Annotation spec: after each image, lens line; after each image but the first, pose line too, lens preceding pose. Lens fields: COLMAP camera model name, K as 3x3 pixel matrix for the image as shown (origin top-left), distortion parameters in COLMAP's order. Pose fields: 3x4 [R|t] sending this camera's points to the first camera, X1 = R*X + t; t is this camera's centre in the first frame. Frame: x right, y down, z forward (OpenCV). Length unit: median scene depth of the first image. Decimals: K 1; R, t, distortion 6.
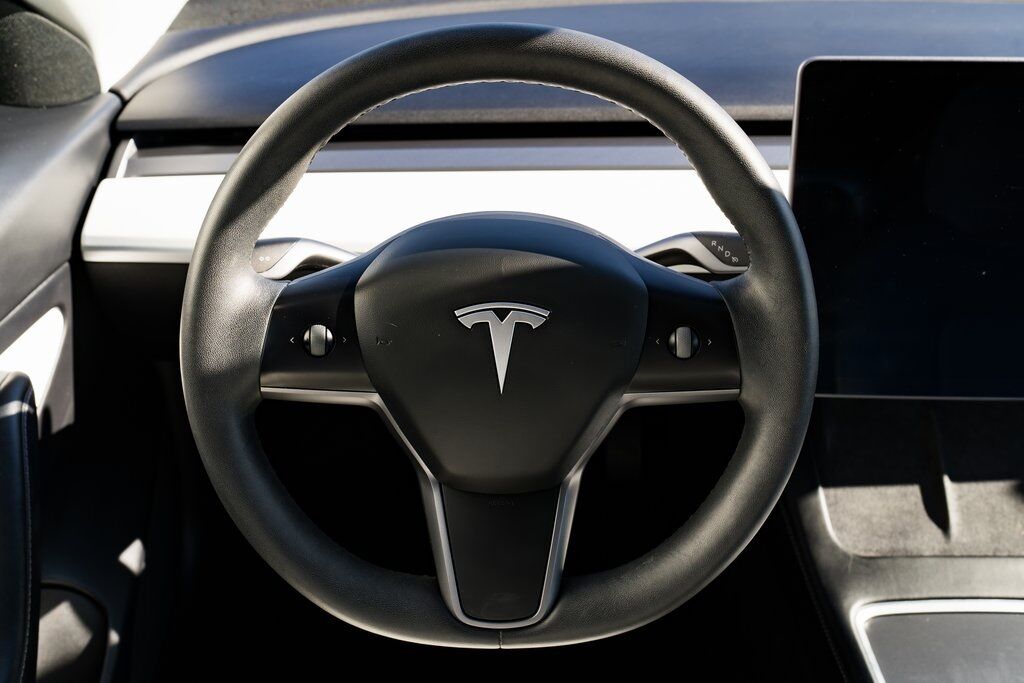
lens RADIAL K [[1220.0, 0, 512.5], [0, 1220.0, 344.7], [0, 0, 1]] dist [0.027601, 0.000000]
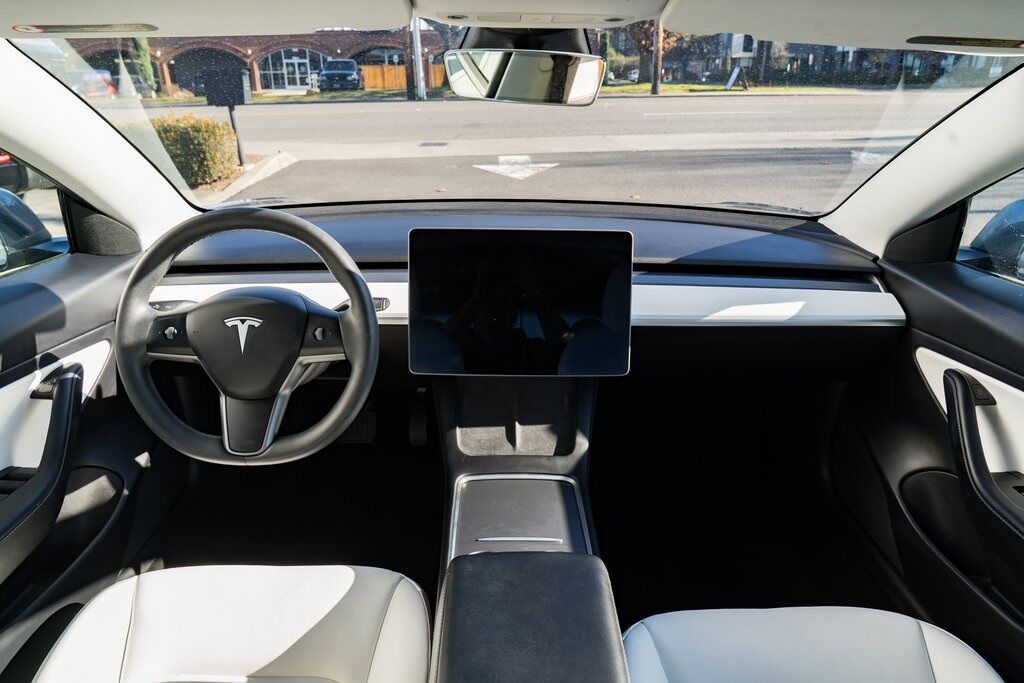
lens RADIAL K [[705.7, 0, 507.2], [0, 705.7, 344.6], [0, 0, 1]] dist [-0.009906, 0.008329]
pose [[0.999939, -0.002460, -0.010735, 0.435566], [0.001027, 0.991317, -0.131492, 0.168907], [0.010965, 0.131473, 0.991259, -0.323124]]
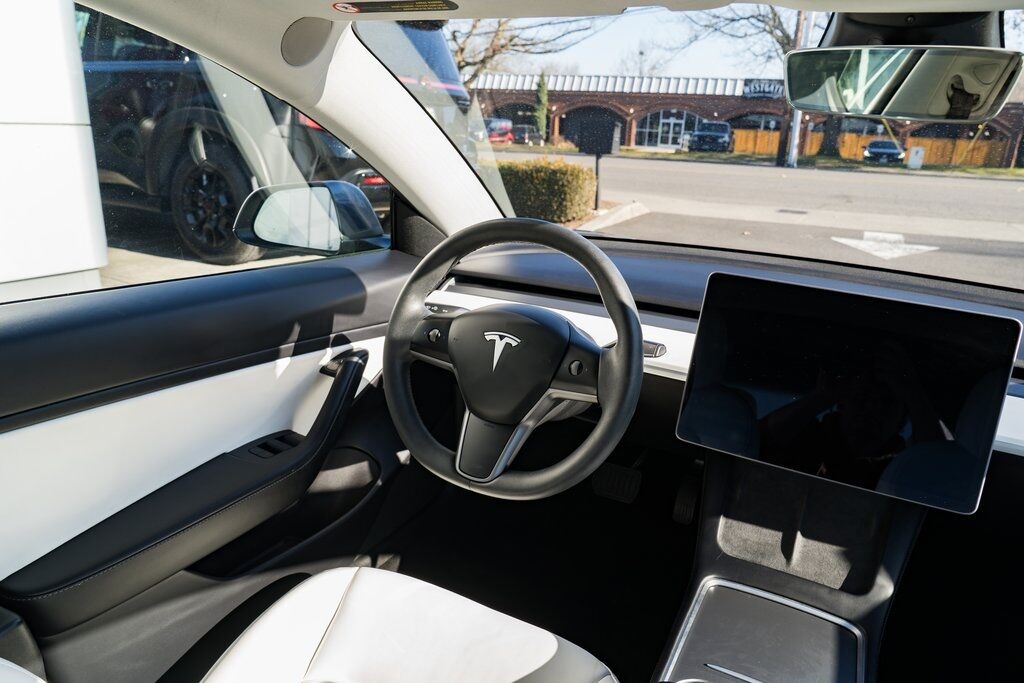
lens RADIAL K [[705.7, 0, 508.4], [0, 705.7, 344.2], [0, 0, 1]] dist [-0.009906, 0.008329]
pose [[0.876620, 0.188159, -0.442870, 0.477614], [-0.277441, 0.949630, -0.145705, 0.142291], [0.393146, 0.250598, 0.884667, -0.134436]]
